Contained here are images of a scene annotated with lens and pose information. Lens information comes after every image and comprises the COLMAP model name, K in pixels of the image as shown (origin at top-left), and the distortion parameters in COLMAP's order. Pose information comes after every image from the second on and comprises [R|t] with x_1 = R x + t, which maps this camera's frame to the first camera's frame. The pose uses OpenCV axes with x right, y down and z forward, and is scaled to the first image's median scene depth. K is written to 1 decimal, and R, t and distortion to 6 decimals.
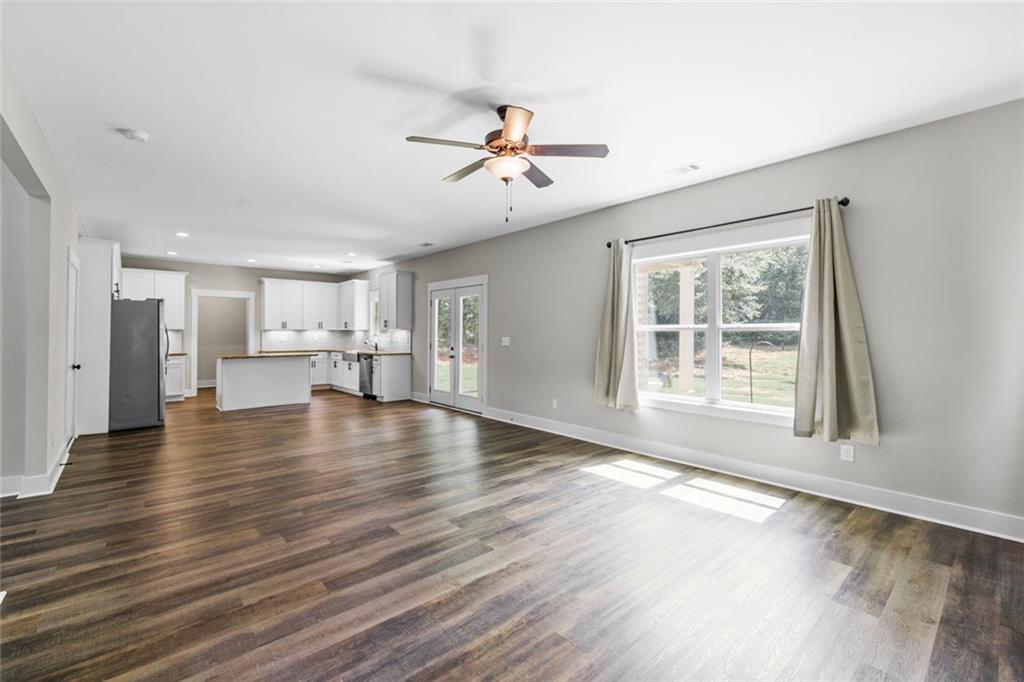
lens RADIAL K [[431.5, 0, 506.6], [0, 431.5, 336.7], [0, 0, 1]] dist [0.000898, -0.000697]
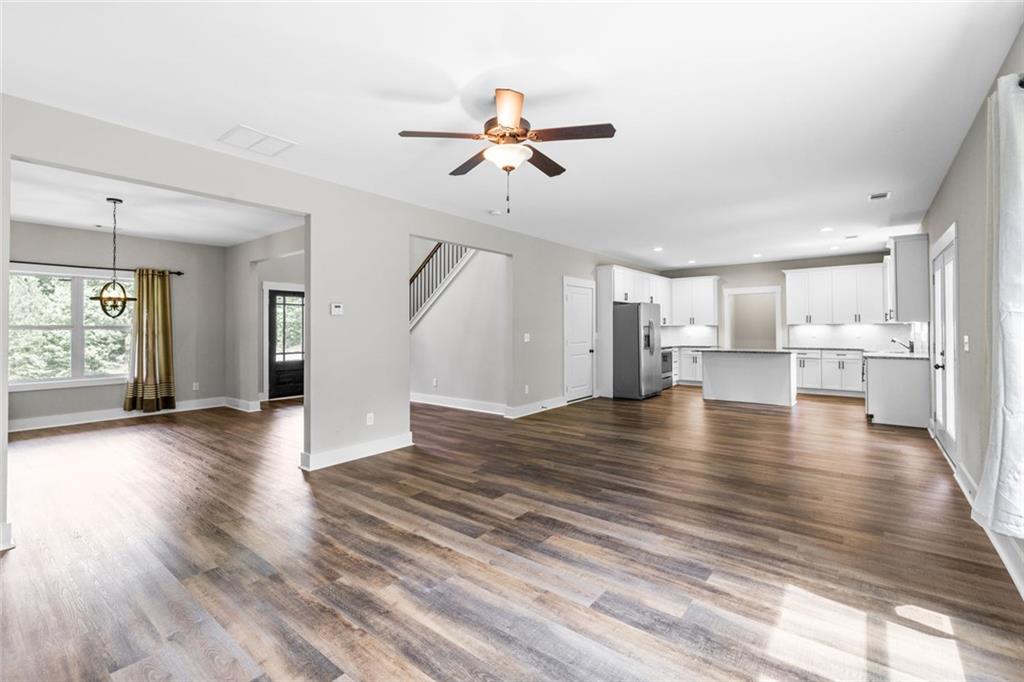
lens RADIAL K [[431.5, 0, 509.3], [0, 431.5, 333.8], [0, 0, 1]] dist [0.000898, -0.000697]
pose [[0.207303, 0.005963, -0.978259, 0.985209], [0.000109, 0.999981, 0.006119, -0.005261], [0.978277, -0.001375, 0.207298, 0.852689]]
